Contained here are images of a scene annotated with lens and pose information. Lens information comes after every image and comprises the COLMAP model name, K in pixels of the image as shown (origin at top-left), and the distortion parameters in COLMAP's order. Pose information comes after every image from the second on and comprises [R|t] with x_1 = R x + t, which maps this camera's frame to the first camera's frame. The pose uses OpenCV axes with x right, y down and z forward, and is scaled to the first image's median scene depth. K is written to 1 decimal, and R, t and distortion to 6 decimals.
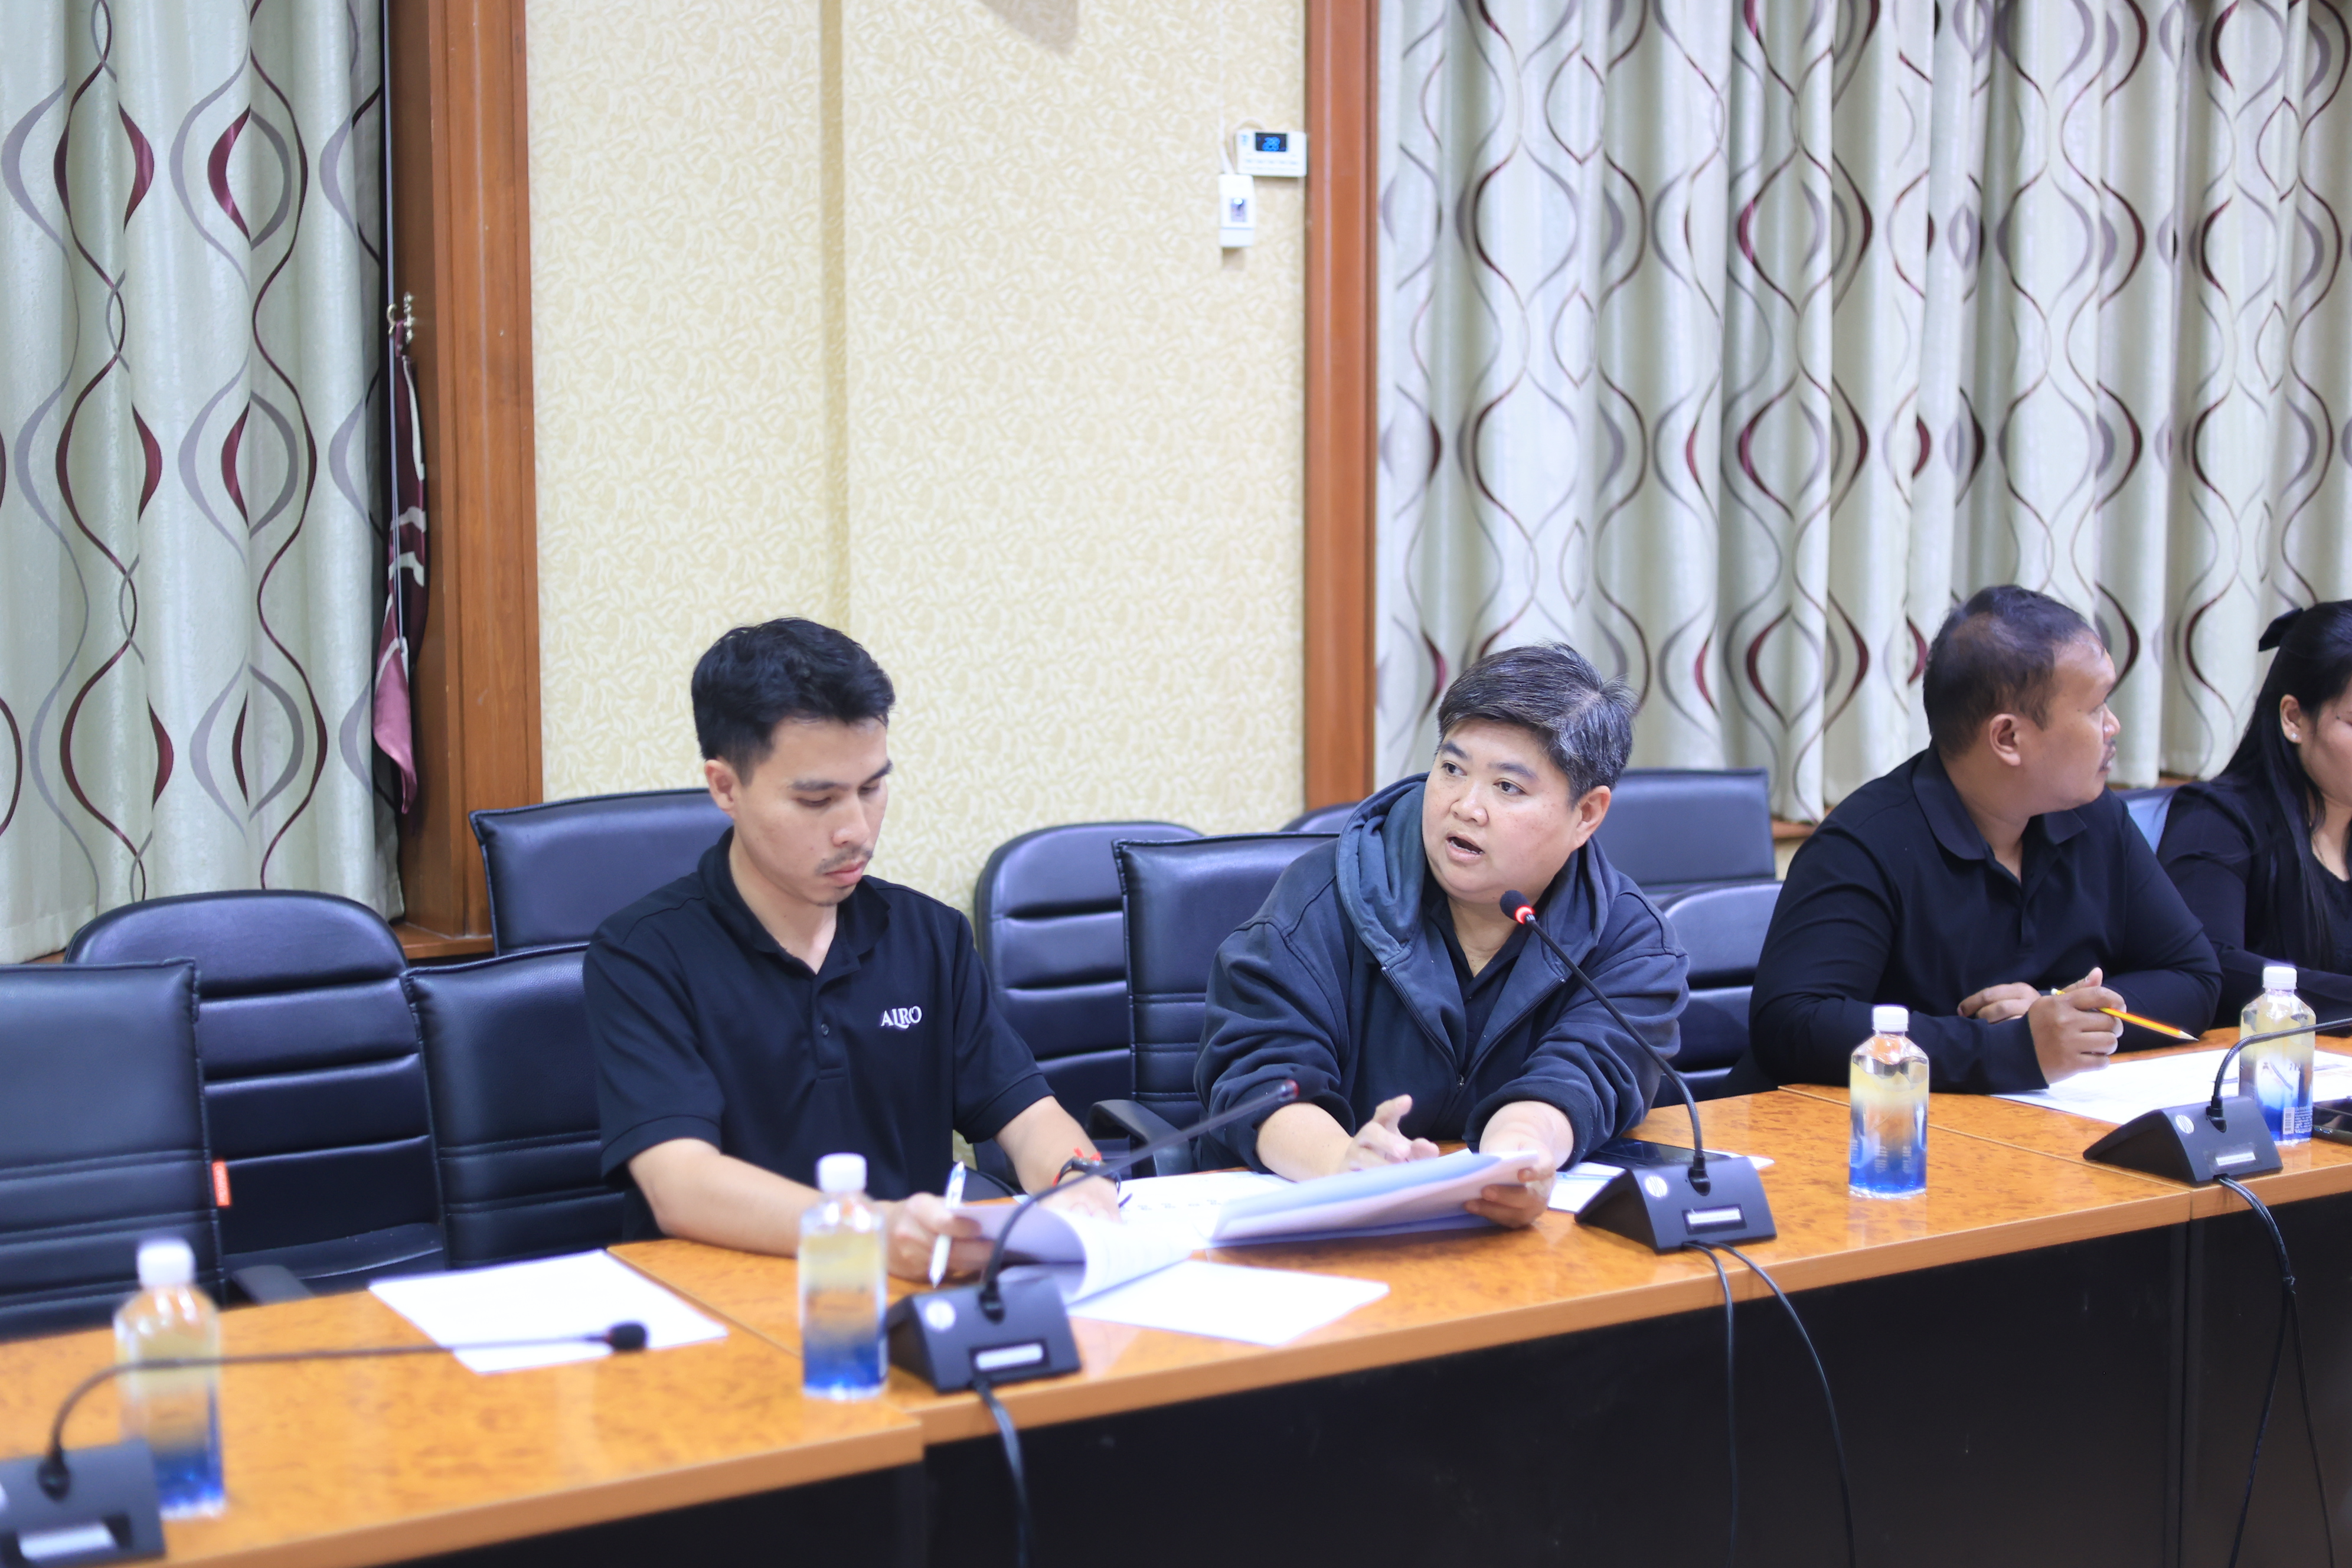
lens RADIAL K [[3379.3, 0, 1176.0], [0, 3379.3, 784.0], [0, 0, 1]] dist [-0.015974, 0.097436]
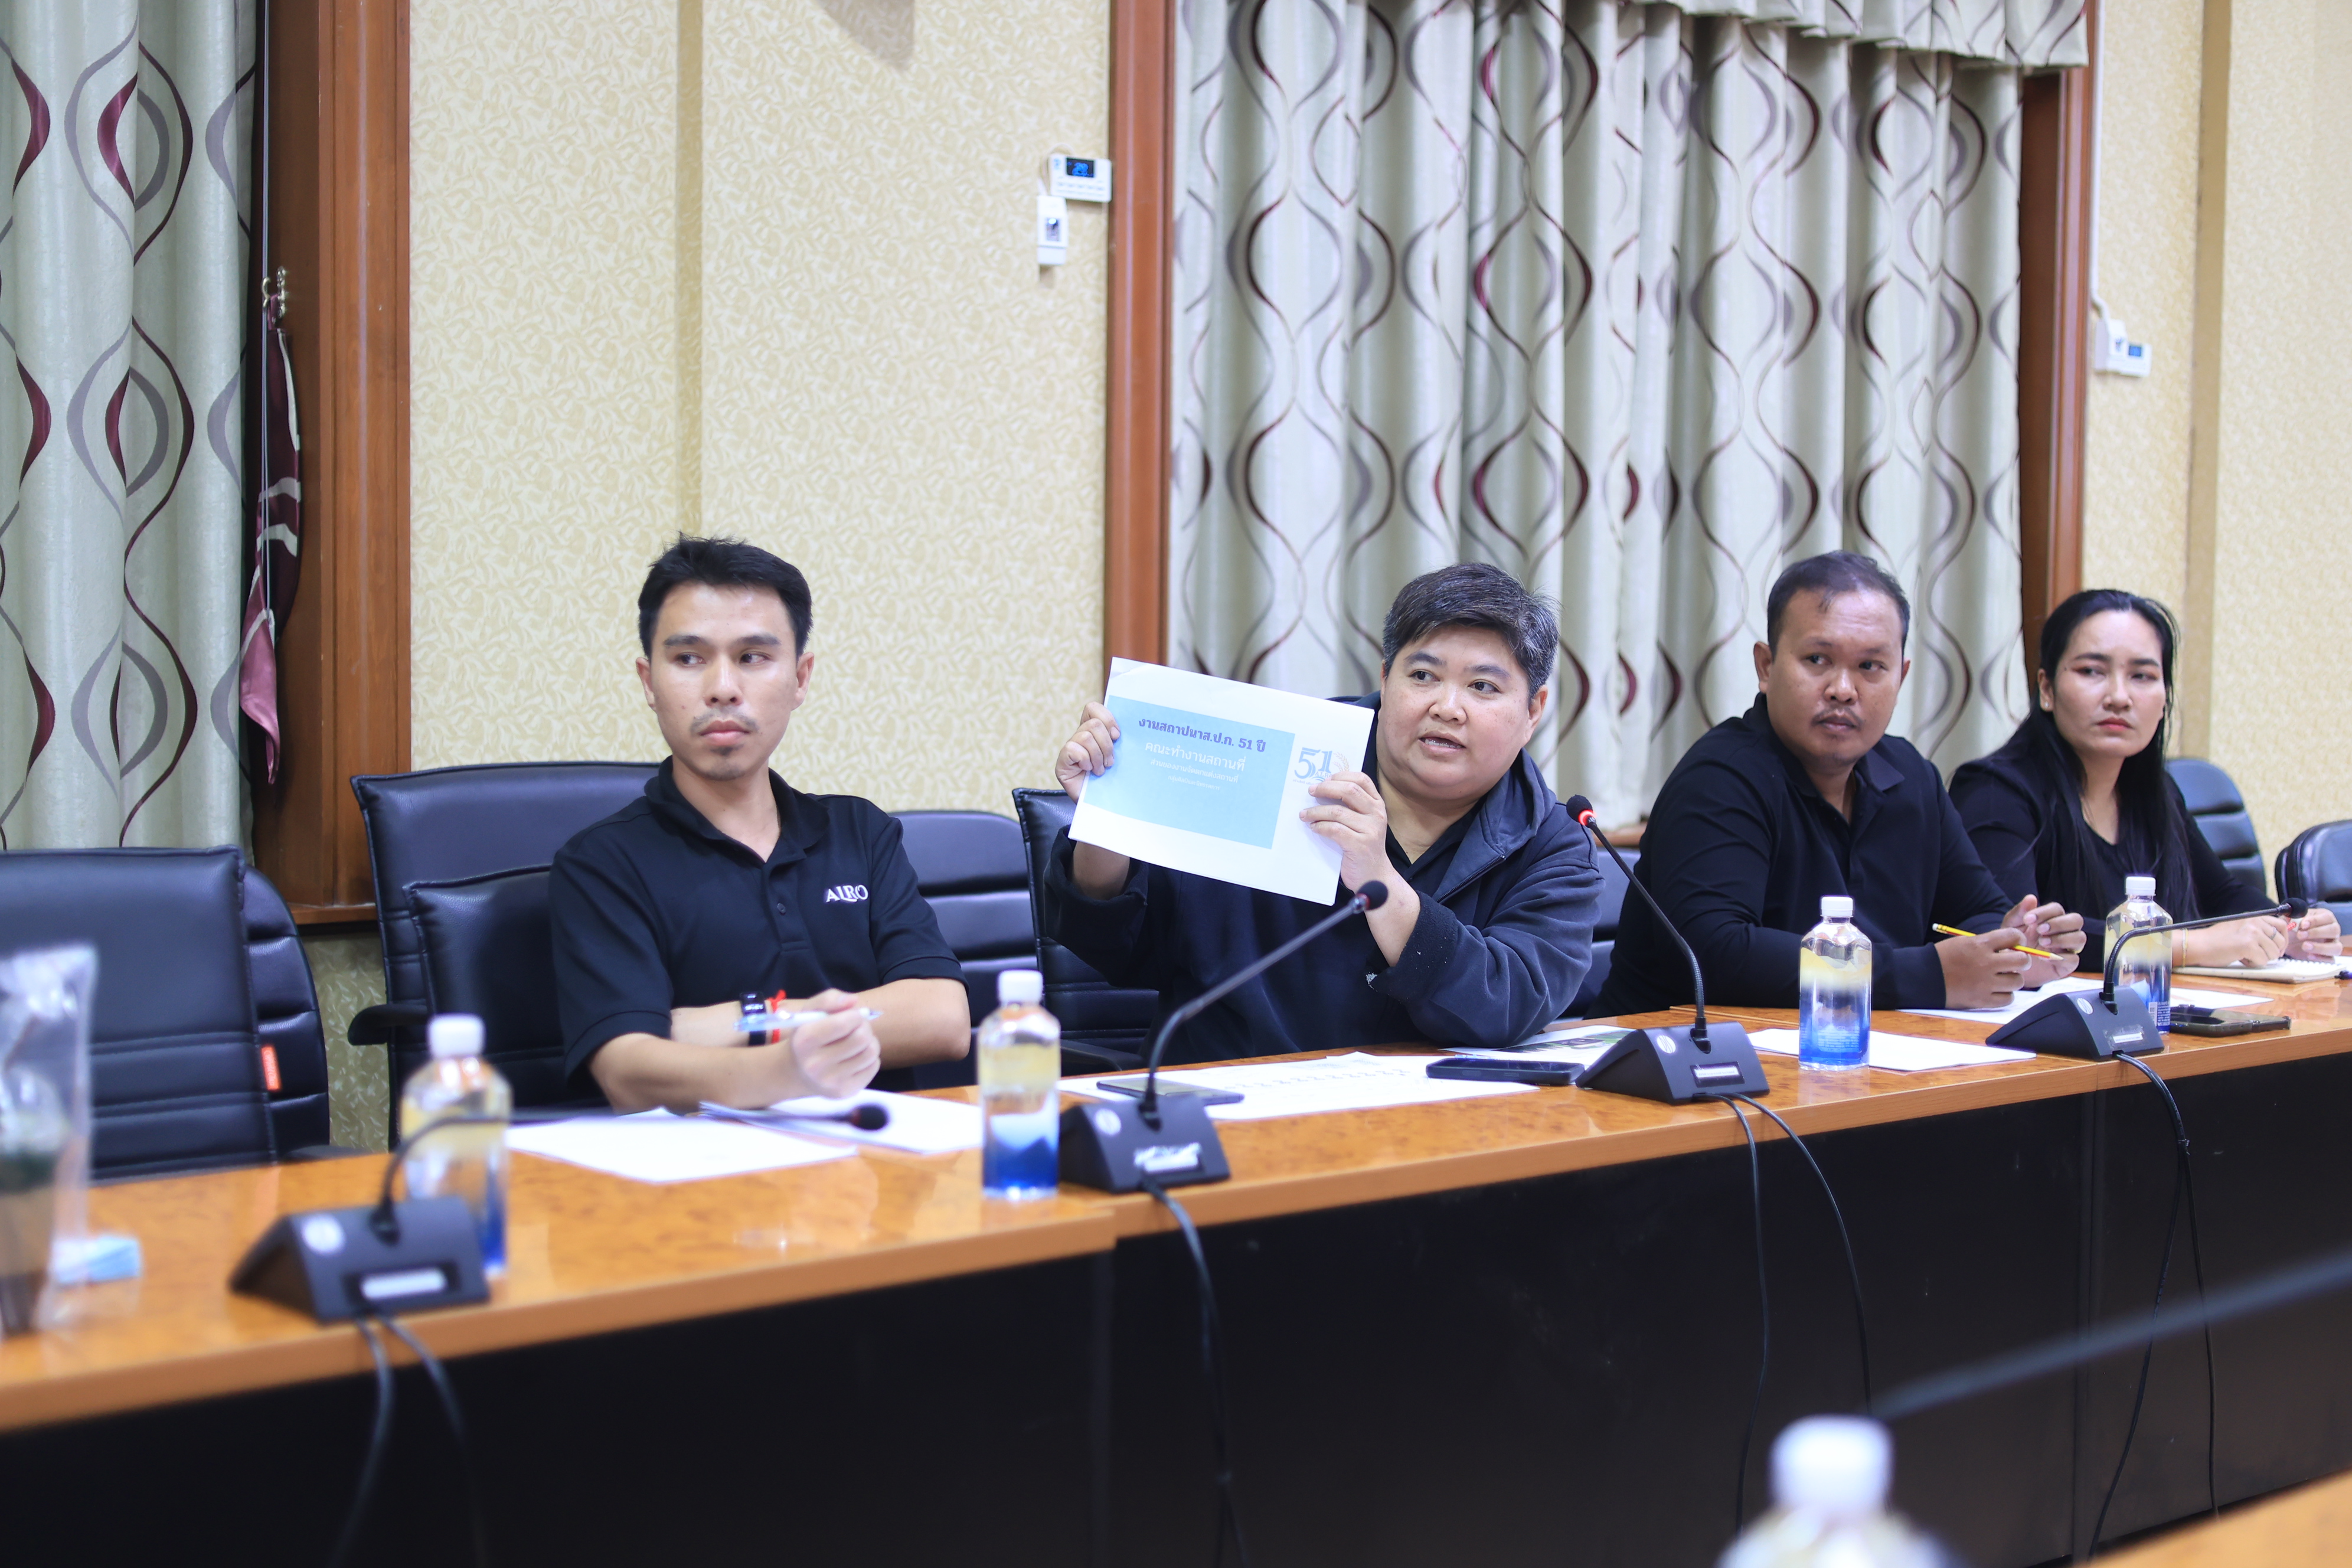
lens RADIAL K [[3379.3, 0, 1176.0], [0, 3379.3, 784.0], [0, 0, 1]] dist [-0.015974, 0.097436]
pose [[0.986562, 0.004209, 0.163331, -0.117820], [0.003896, 0.998778, -0.049271, 0.054870], [-0.163339, 0.049246, 0.985340, -0.028306]]
